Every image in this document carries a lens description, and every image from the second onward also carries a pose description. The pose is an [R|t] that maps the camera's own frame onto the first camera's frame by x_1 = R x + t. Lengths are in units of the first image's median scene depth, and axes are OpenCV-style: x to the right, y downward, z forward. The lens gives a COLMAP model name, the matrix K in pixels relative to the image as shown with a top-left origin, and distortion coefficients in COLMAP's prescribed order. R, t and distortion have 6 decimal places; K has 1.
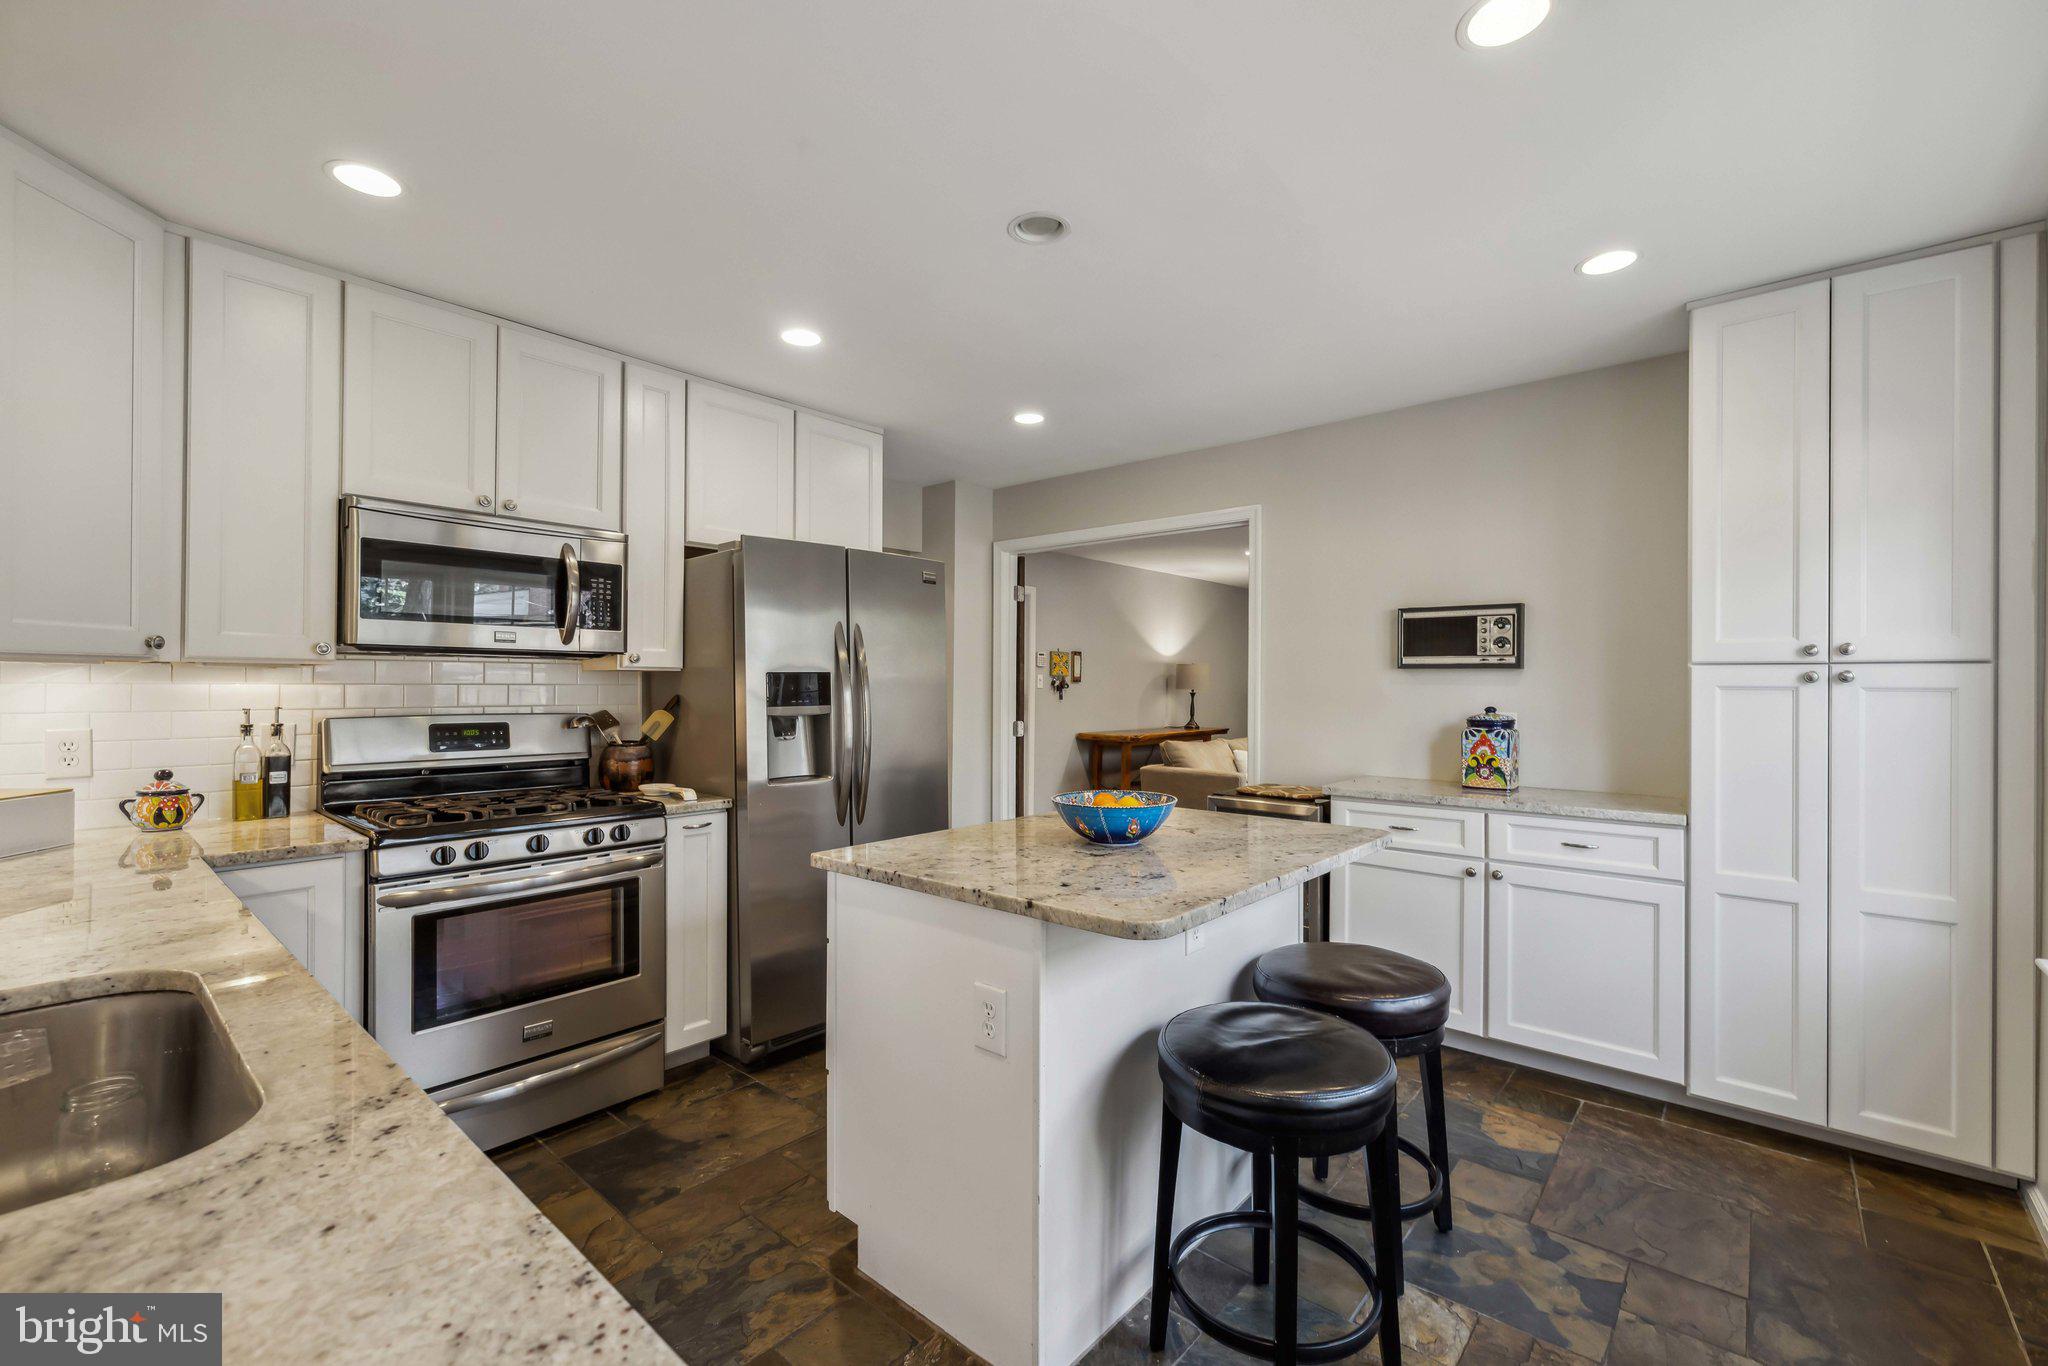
lens RADIAL K [[864.9, 0, 1022.4], [0, 864.9, 678.8], [0, 0, 1]] dist [-0.000310, -0.000049]
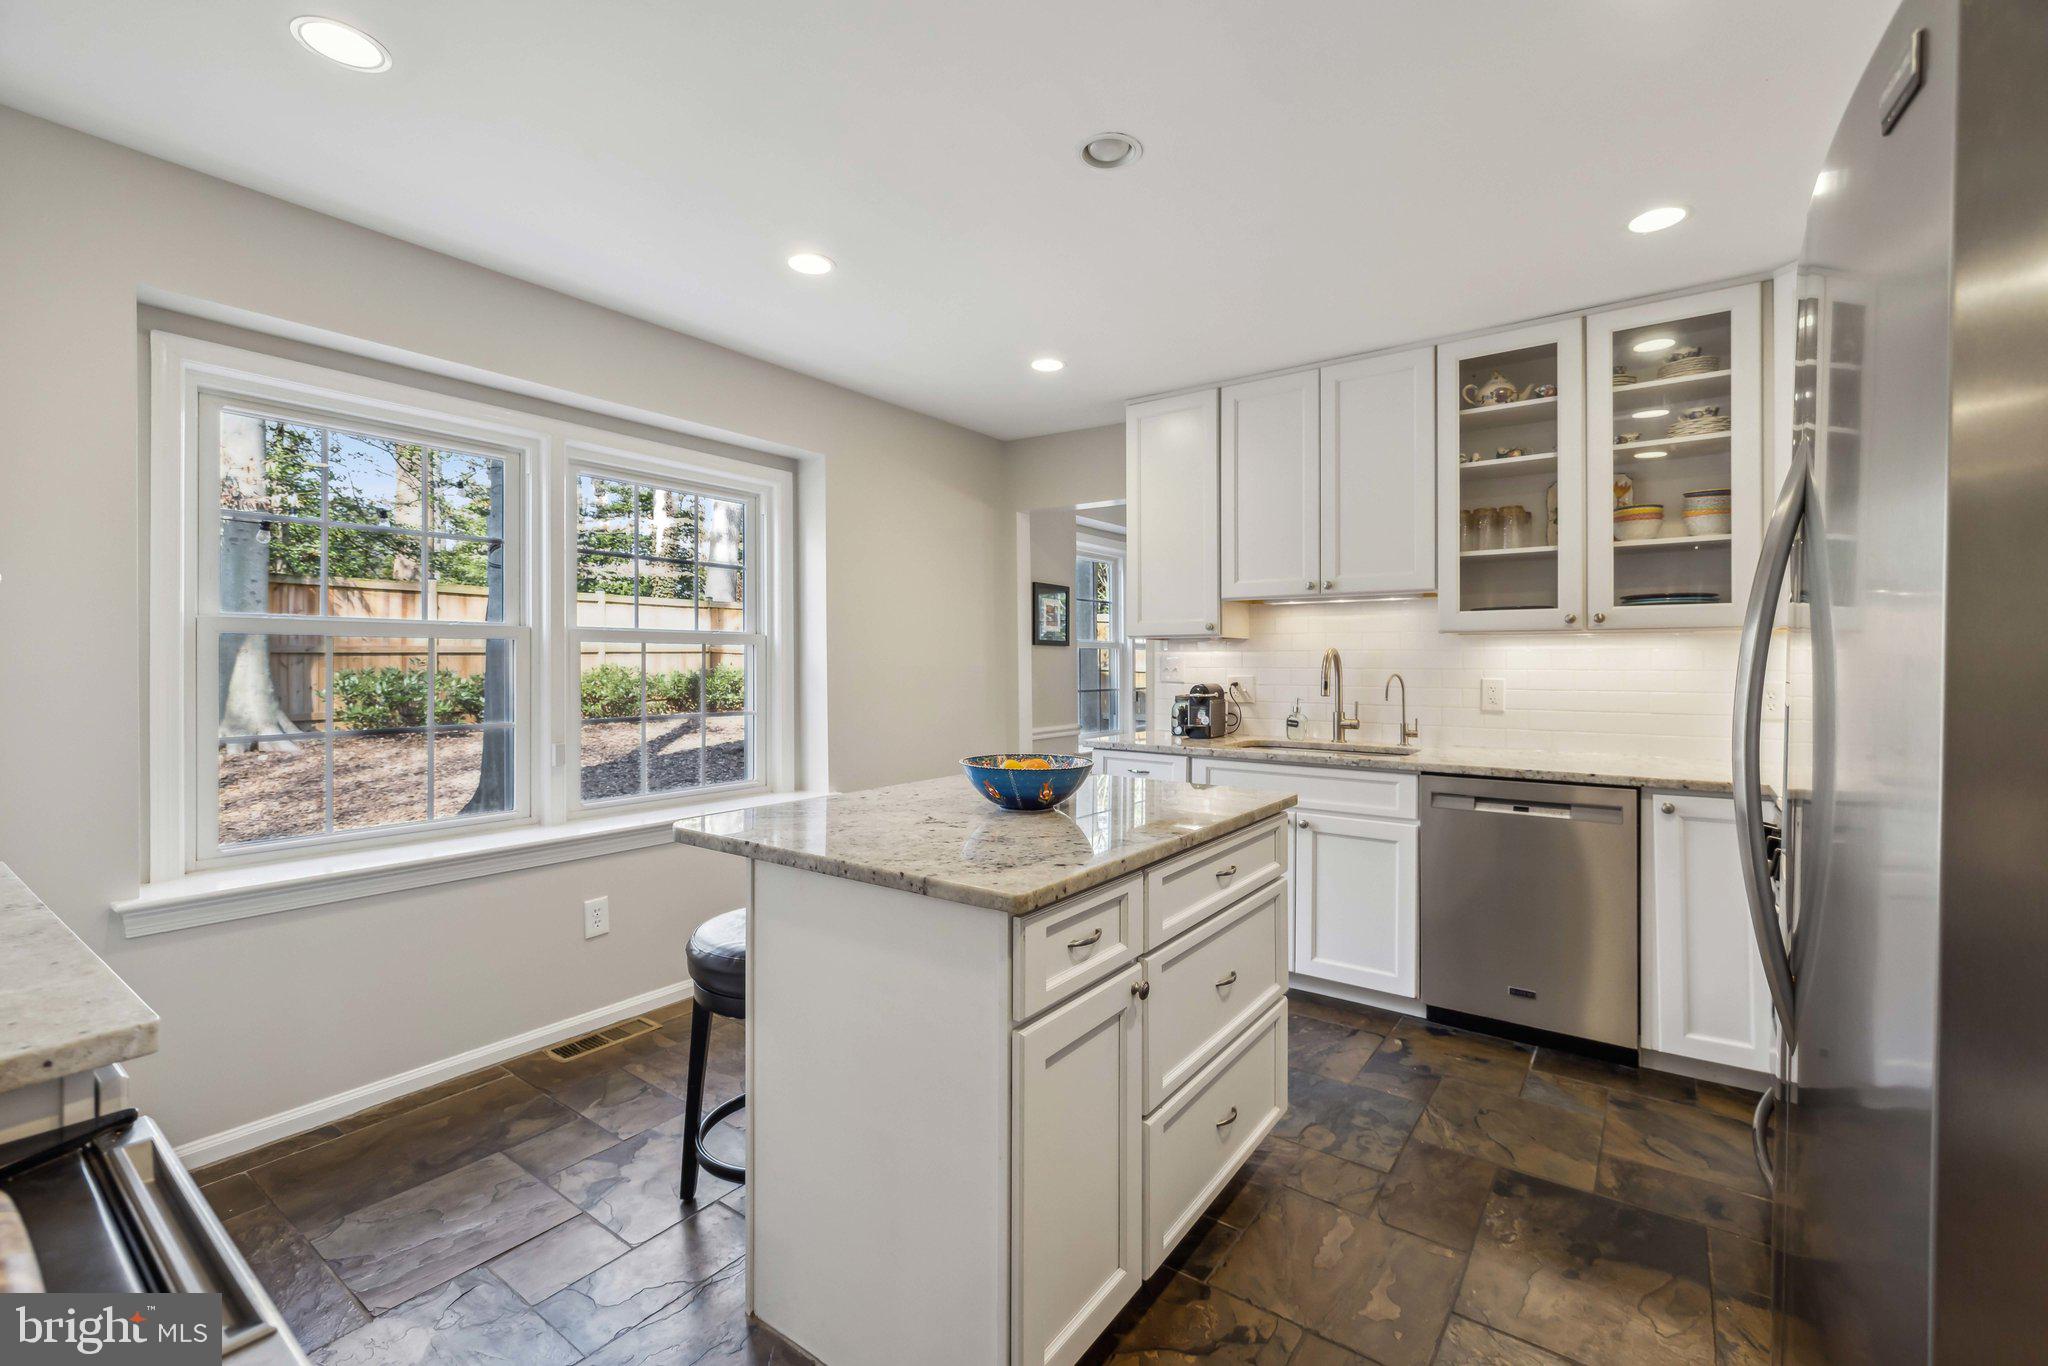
lens RADIAL K [[864.9, 0, 1021.1], [0, 864.9, 668.6], [0, 0, 1]] dist [-0.000310, -0.000049]
pose [[-0.996299, -0.000369, -0.085952, 0.205300], [-0.001254, 0.999947, 0.010236, 0.033106], [0.085944, 0.010306, -0.996247, 2.082764]]
